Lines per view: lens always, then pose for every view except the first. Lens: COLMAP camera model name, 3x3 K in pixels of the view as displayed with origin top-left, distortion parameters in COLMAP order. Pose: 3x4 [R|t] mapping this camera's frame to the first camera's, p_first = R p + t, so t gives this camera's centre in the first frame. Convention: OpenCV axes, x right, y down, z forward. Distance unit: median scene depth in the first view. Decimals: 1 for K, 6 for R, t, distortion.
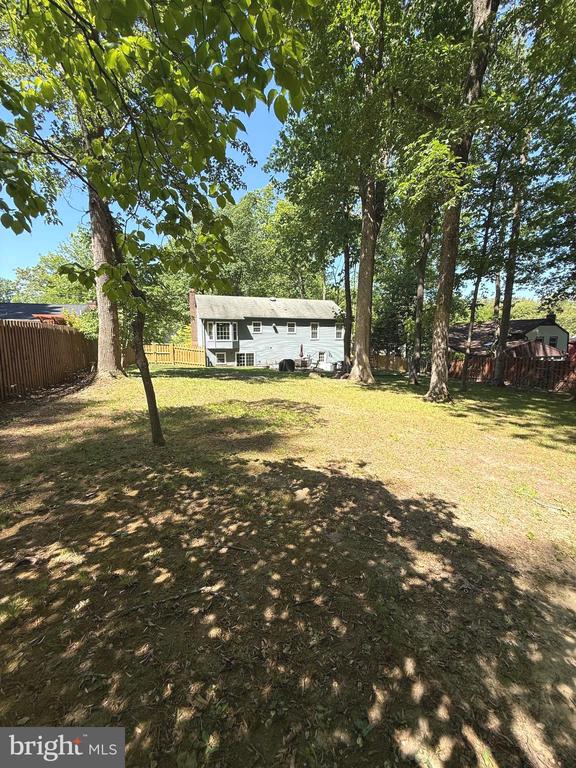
lens RADIAL K [[304.1, 0, 287.6], [0, 304.1, 382.6], [0, 0, 1]] dist [-0.001556, -0.000962]
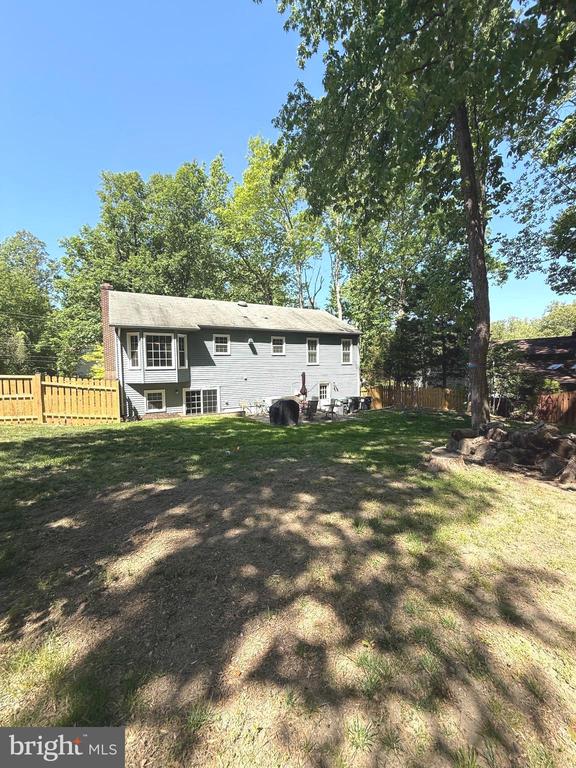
lens RADIAL K [[304.1, 0, 287.9], [0, 304.1, 385.2], [0, 0, 1]] dist [-0.001556, -0.000962]
pose [[0.975487, -0.022478, 0.218906, -0.106130], [0.037455, 0.997214, -0.064510, -0.063472], [-0.216846, 0.071128, 0.973611, 0.420129]]
